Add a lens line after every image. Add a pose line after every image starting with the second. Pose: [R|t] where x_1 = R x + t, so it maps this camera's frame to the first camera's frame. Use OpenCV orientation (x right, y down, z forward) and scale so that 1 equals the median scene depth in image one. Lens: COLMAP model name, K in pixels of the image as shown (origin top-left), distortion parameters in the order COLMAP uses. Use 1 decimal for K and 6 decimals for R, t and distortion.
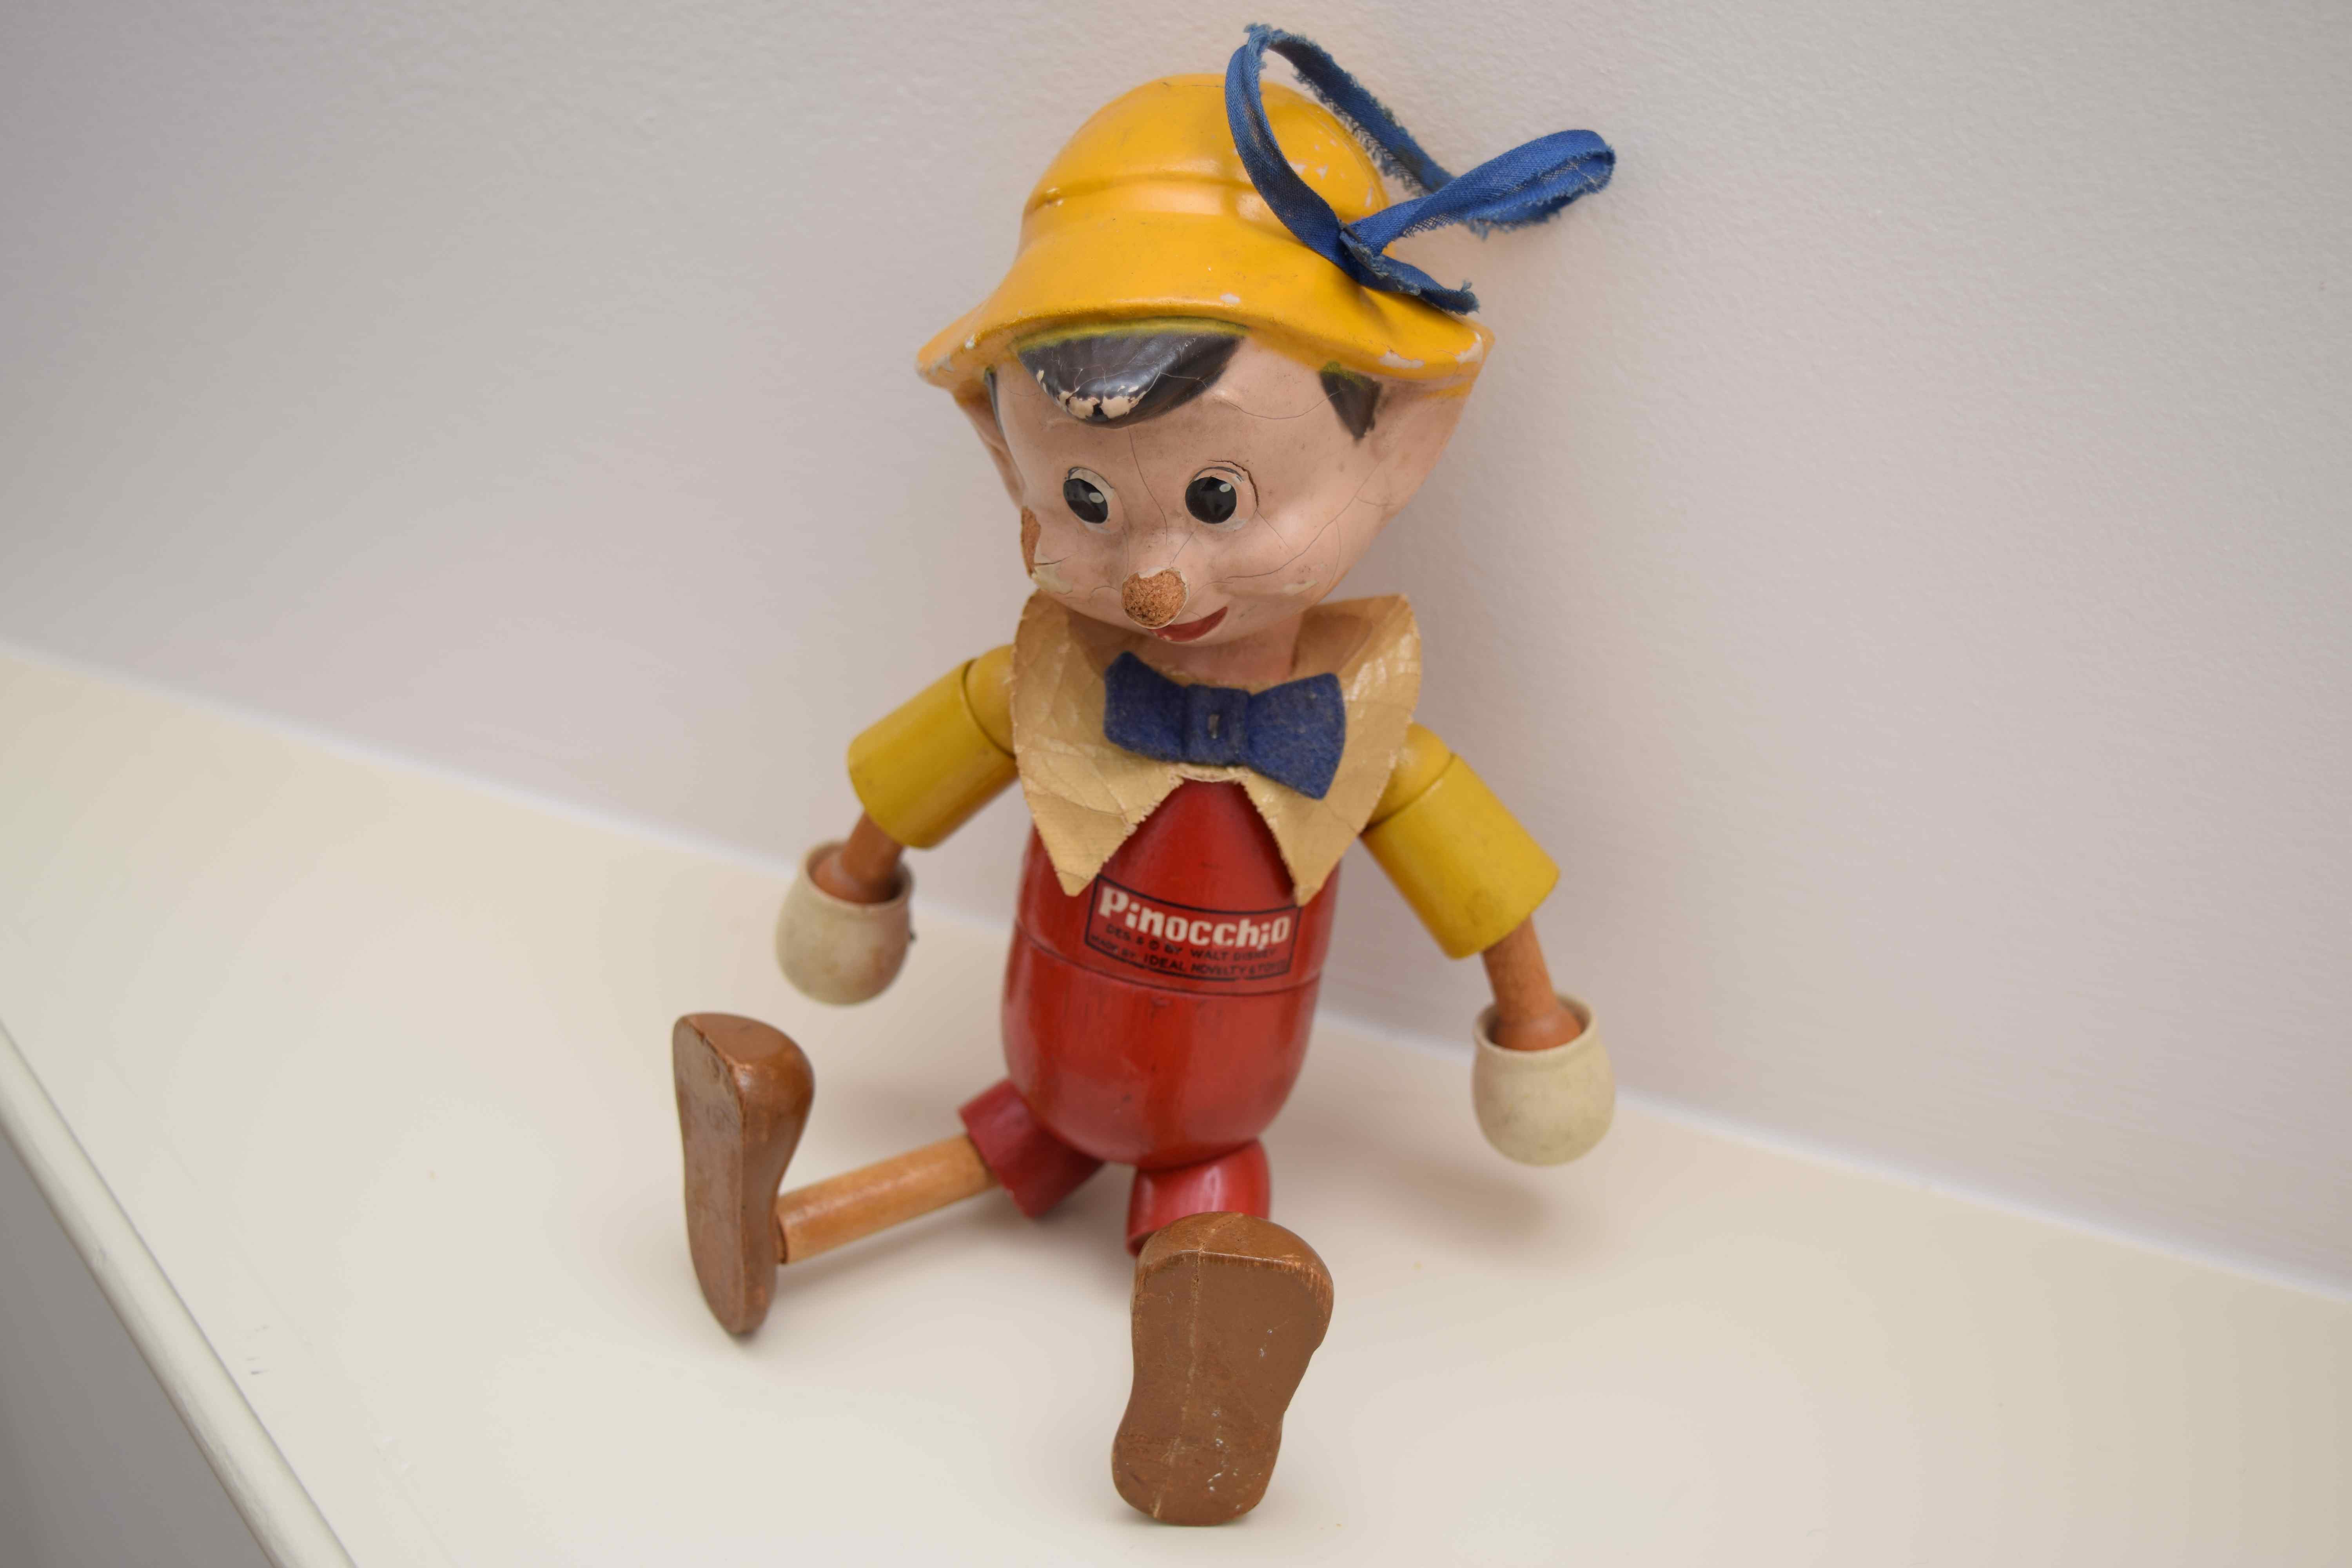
lens RADIAL K [[2874.1, 0, 1176.0], [0, 2874.1, 784.0], [0, 0, 1]] dist [-0.075749, 0.026682]
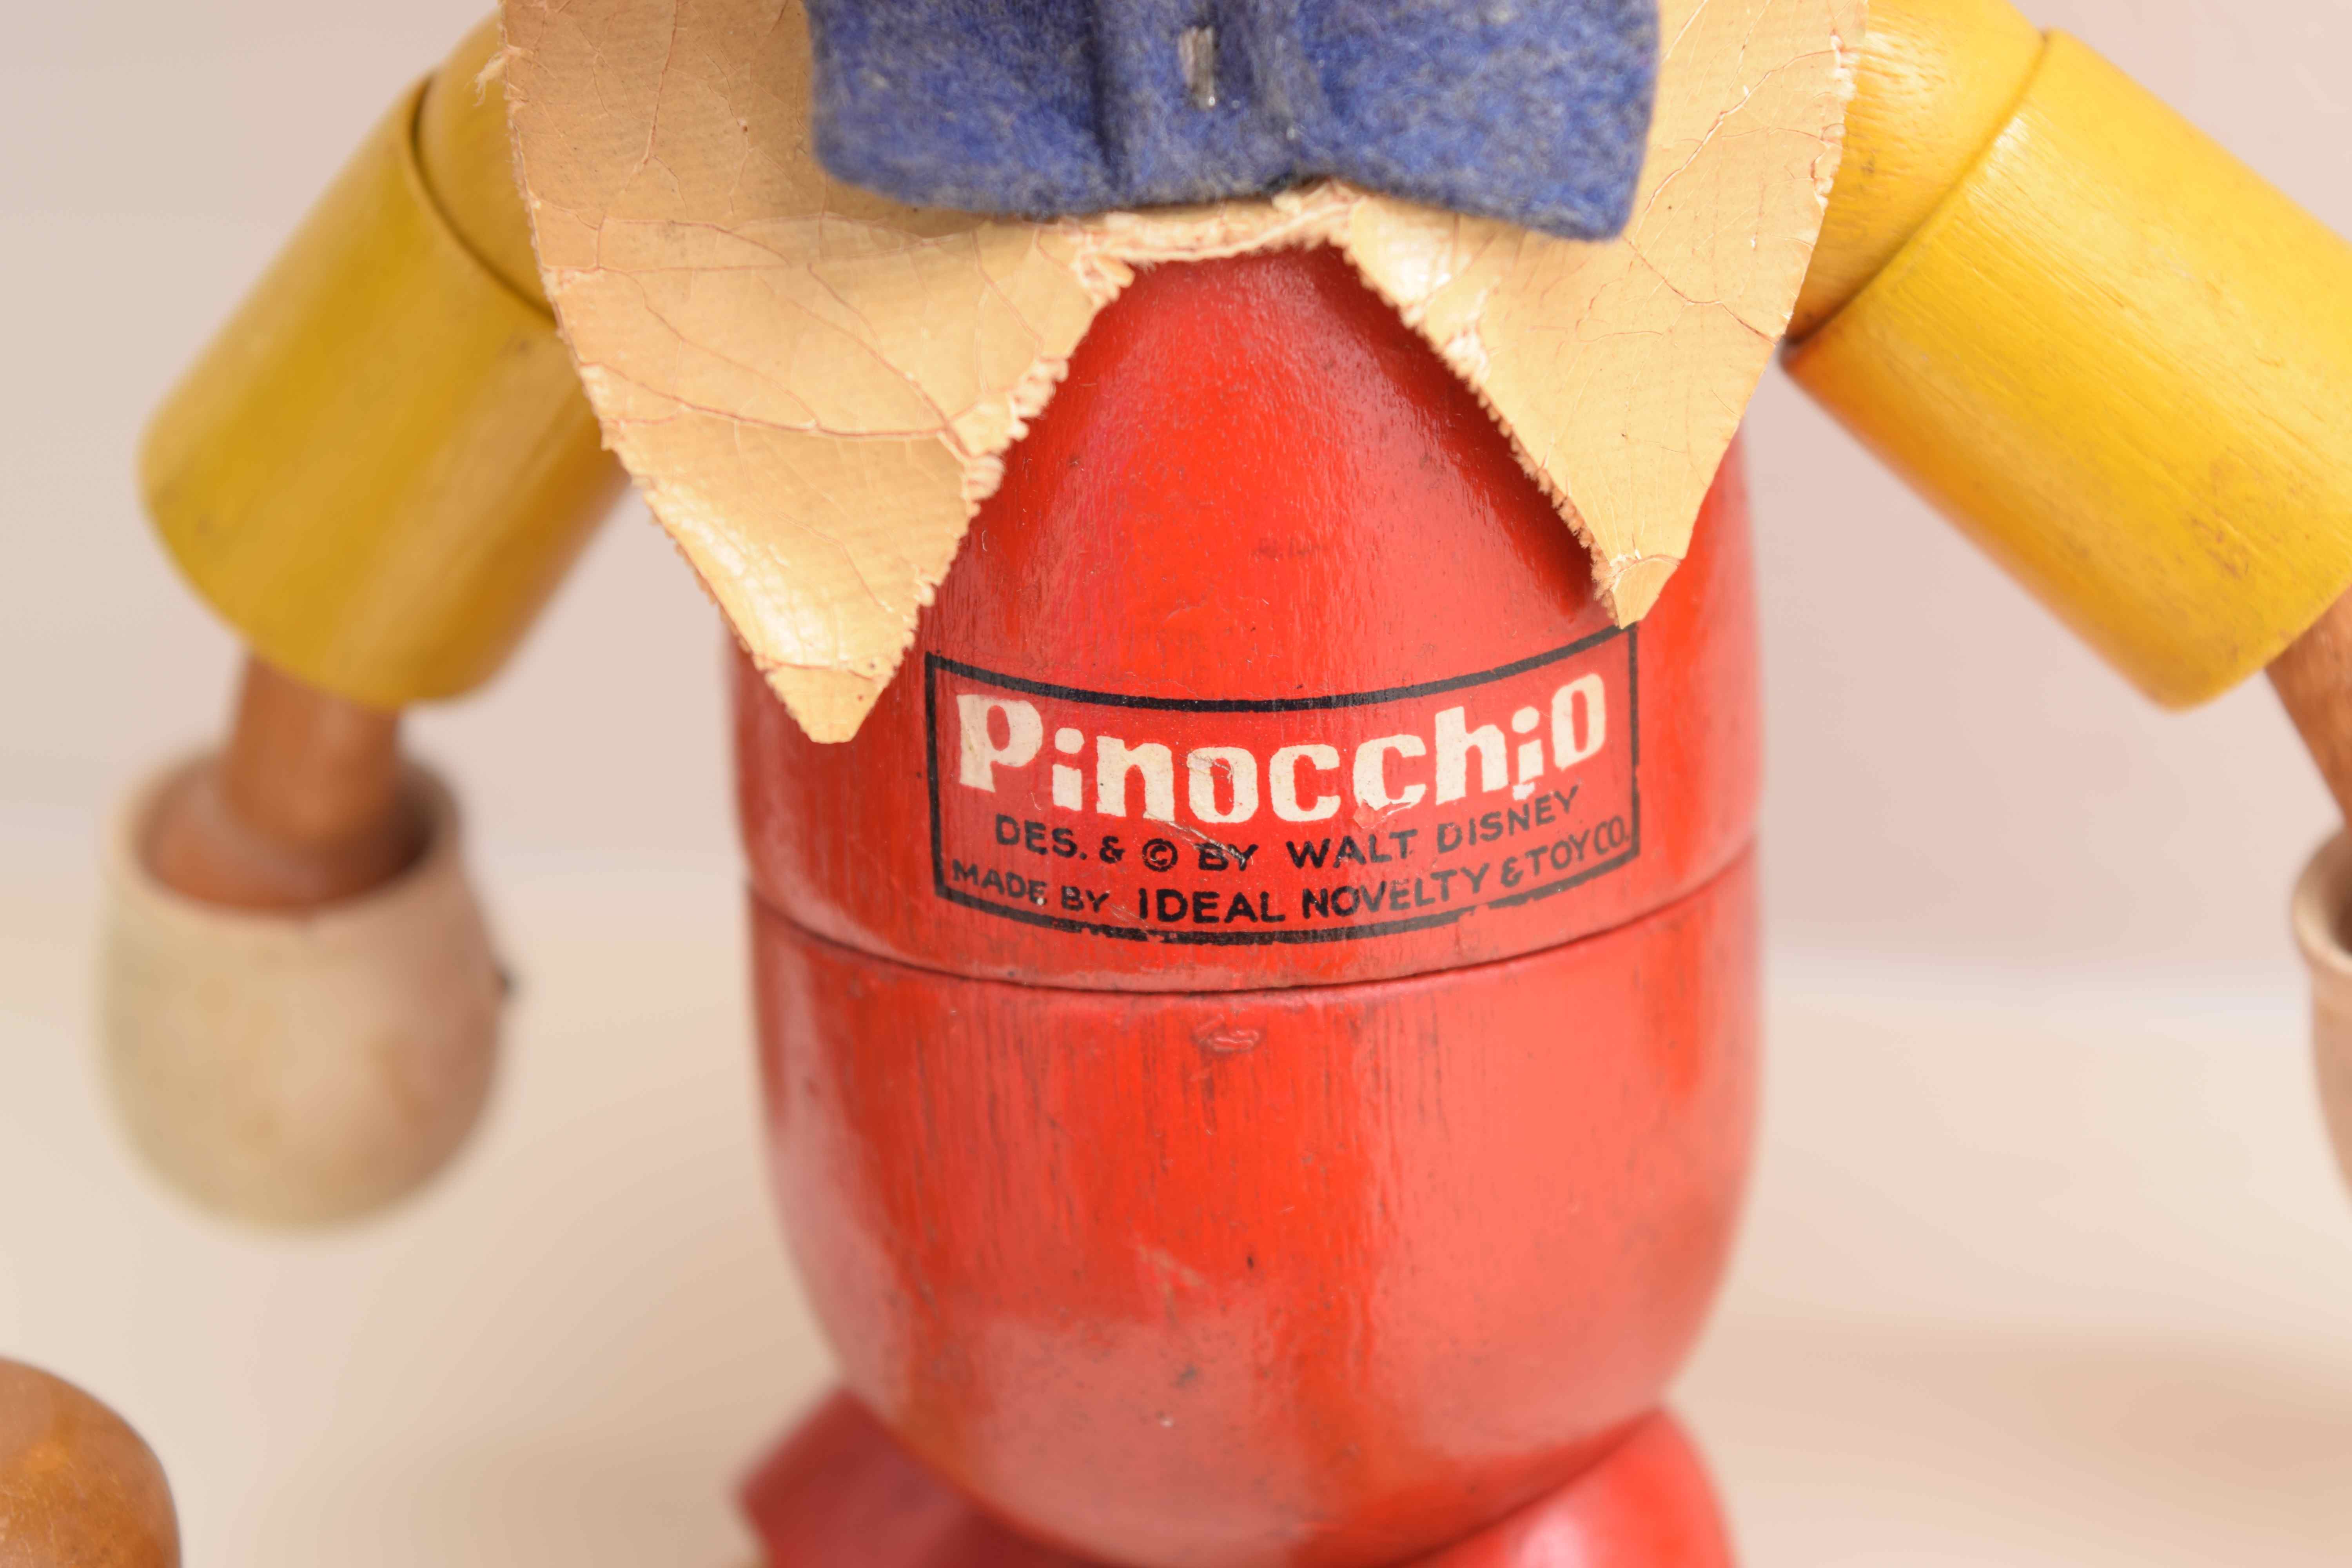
lens RADIAL K [[5202.1, 0, 1176.0], [0, 5202.1, 784.0], [0, 0, 1]] dist [0.309804, -5.954787]
pose [[0.977160, -0.197157, -0.079297, 0.037555], [0.199370, 0.979700, 0.020952, 0.038241], [0.073556, -0.036283, 0.996631, 0.471306]]
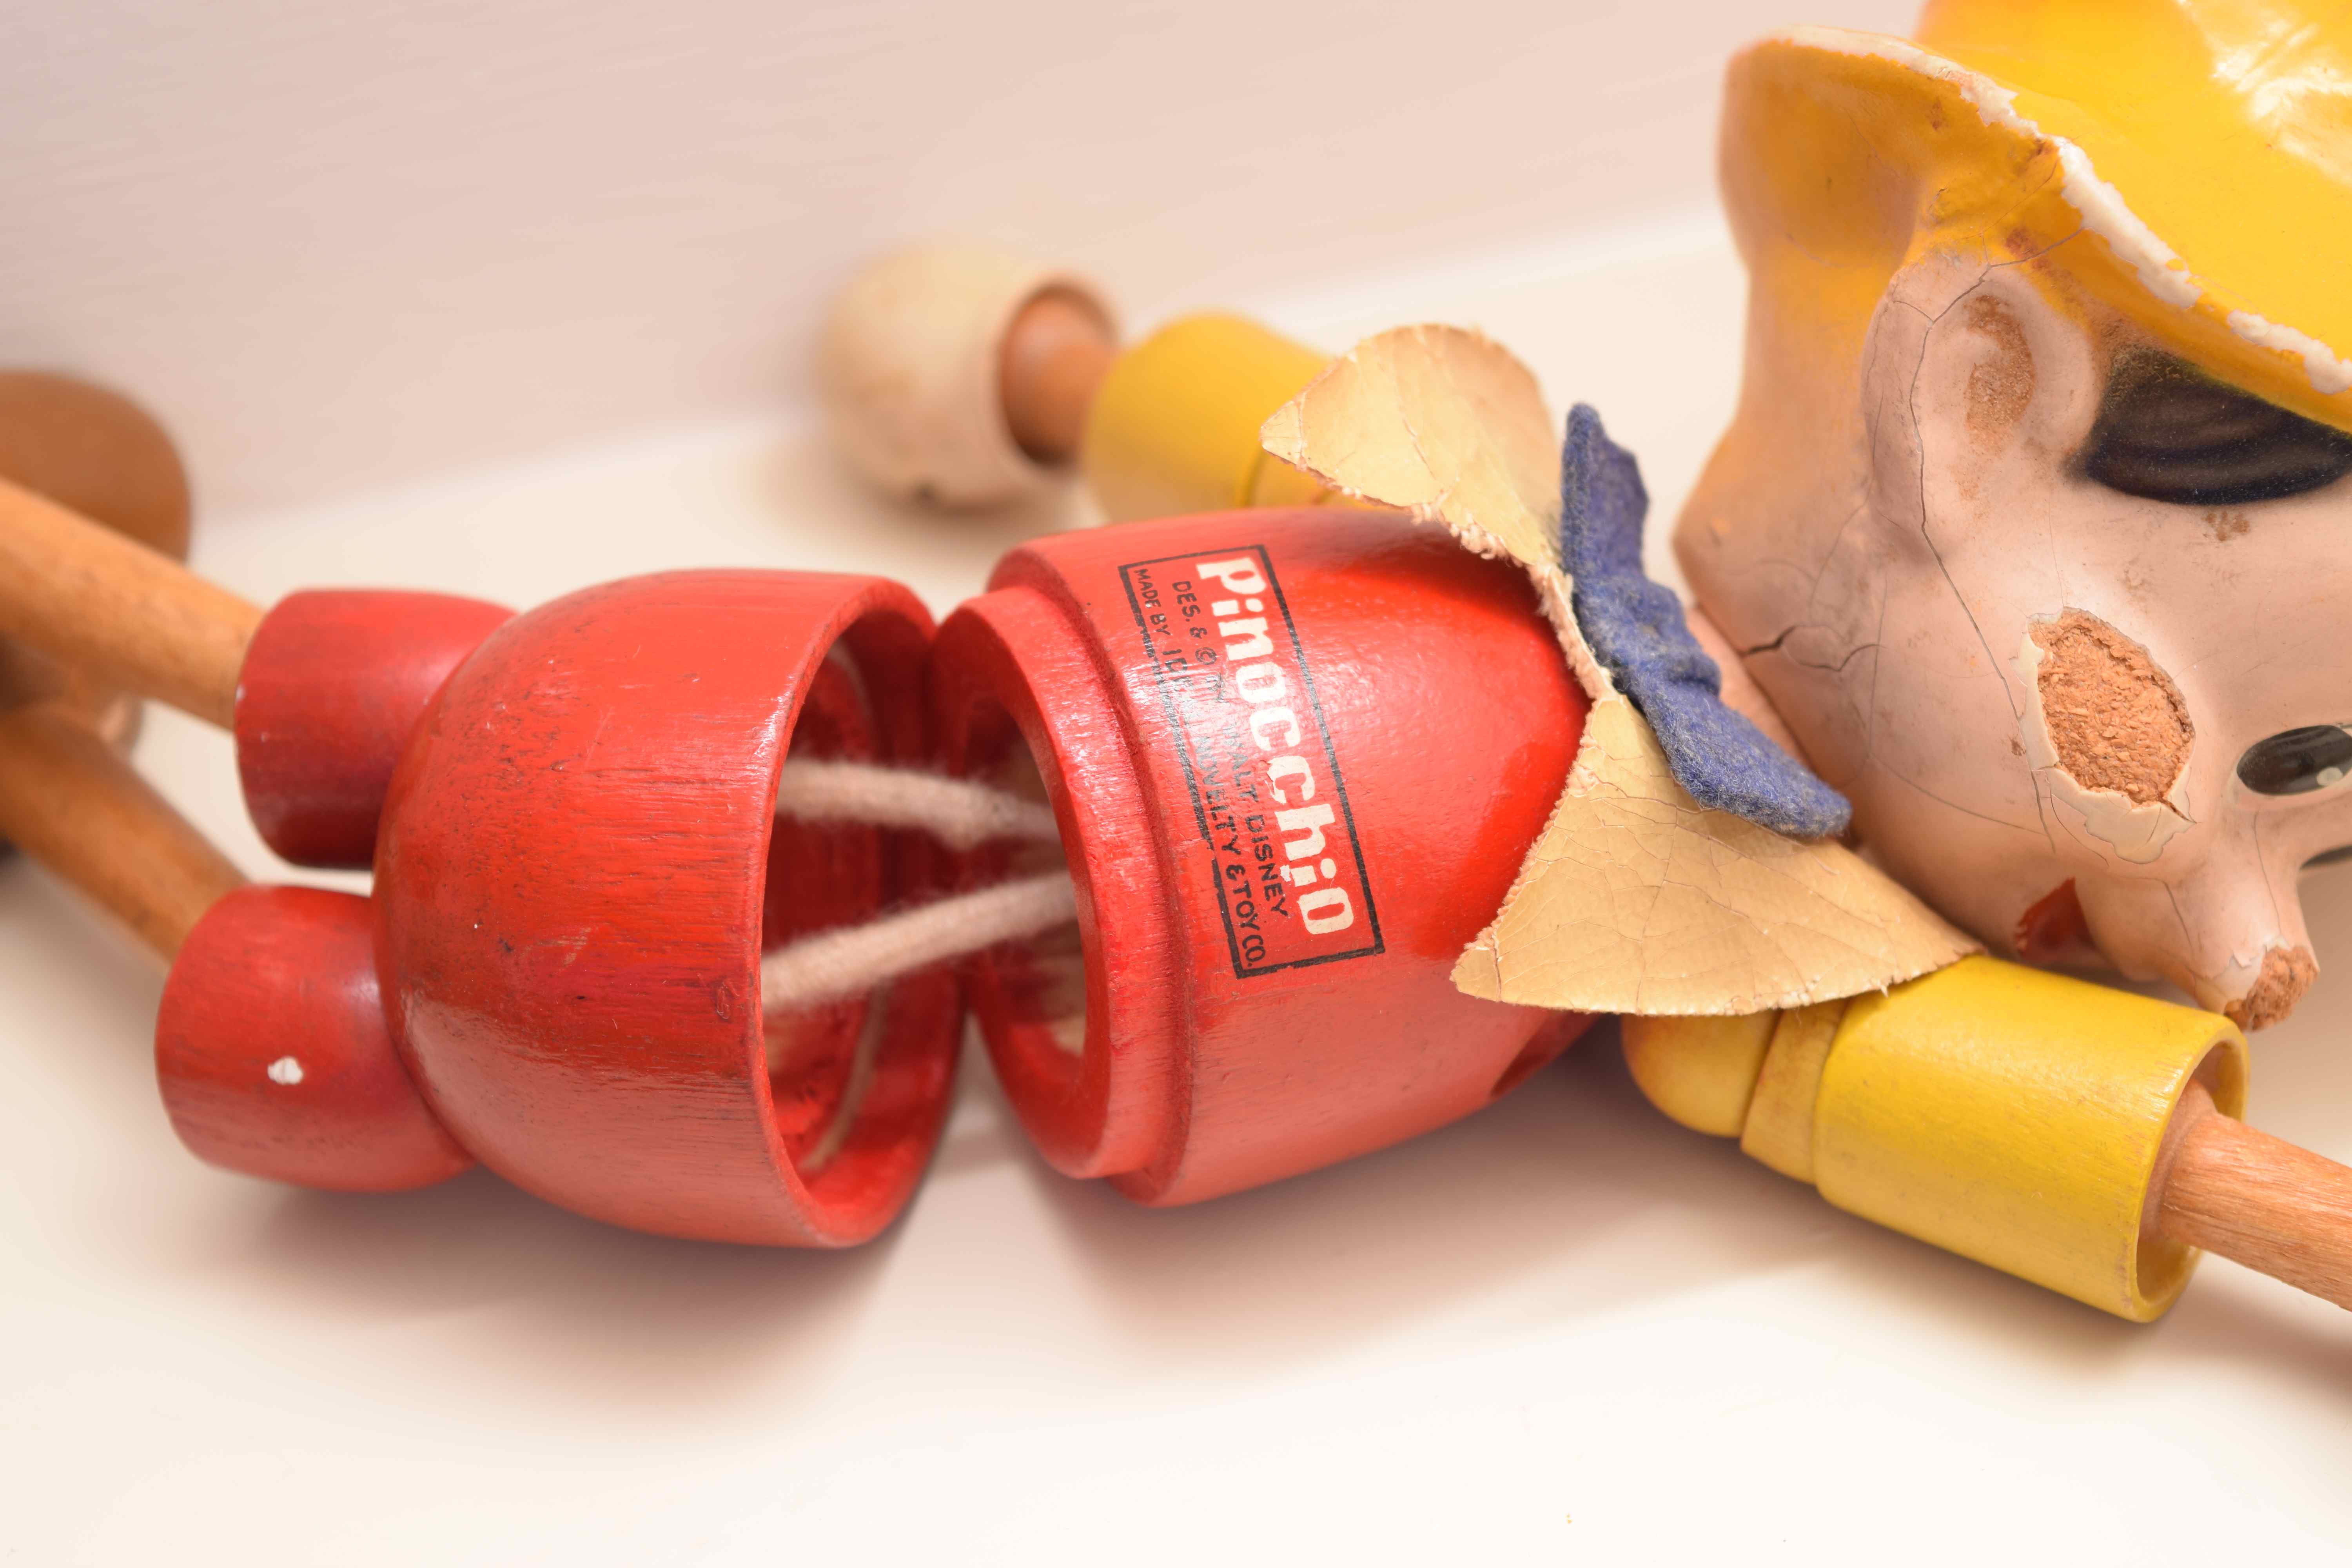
lens RADIAL K [[5202.1, 0, 1176.0], [0, 5202.1, 784.0], [0, 0, 1]] dist [0.309804, -5.954787]
pose [[0.454330, 0.817130, -0.354798, 0.308288], [-0.790255, 0.185851, -0.583915, 0.559521], [-0.411195, 0.545671, 0.730179, 0.394844]]
